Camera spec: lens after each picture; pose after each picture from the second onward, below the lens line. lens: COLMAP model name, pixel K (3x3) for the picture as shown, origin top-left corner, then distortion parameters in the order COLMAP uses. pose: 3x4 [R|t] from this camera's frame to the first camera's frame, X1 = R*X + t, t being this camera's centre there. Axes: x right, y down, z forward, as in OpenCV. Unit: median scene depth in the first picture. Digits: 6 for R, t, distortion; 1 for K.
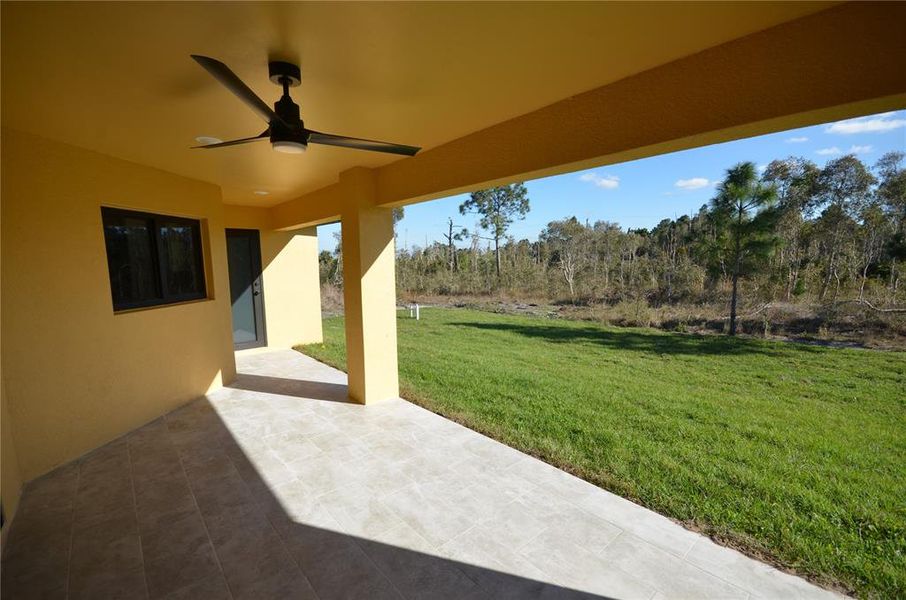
lens RADIAL K [[415.0, 0, 439.4], [0, 415.0, 317.9], [0, 0, 1]] dist [0.000680, -0.004253]
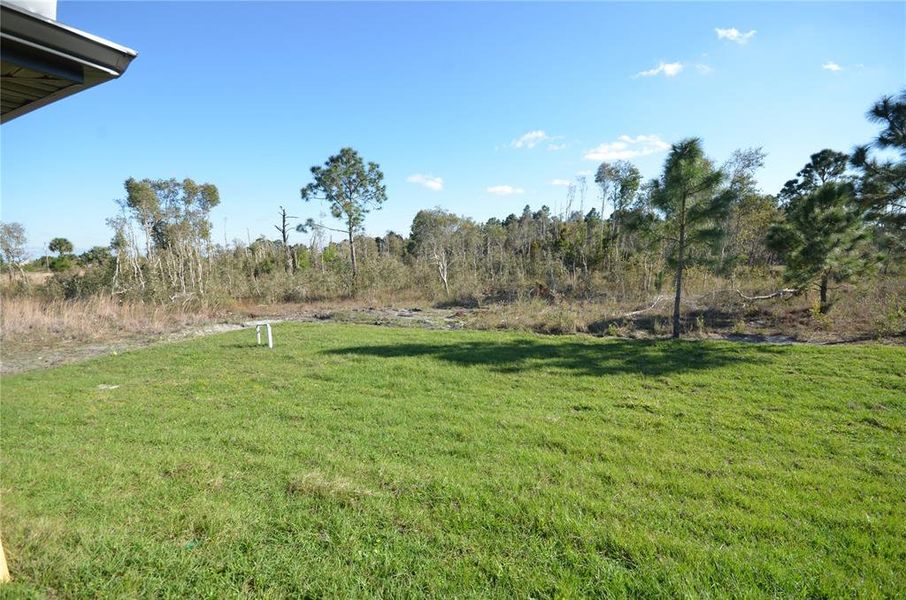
lens RADIAL K [[396.2, 0, 447.2], [0, 396.2, 314.1], [0, 0, 1]] dist [0.003264, -0.000180]
pose [[0.904173, -0.070407, 0.421325, -0.036282], [0.068804, 0.997449, 0.019027, -0.024542], [-0.421590, 0.011785, 0.906710, 0.190082]]
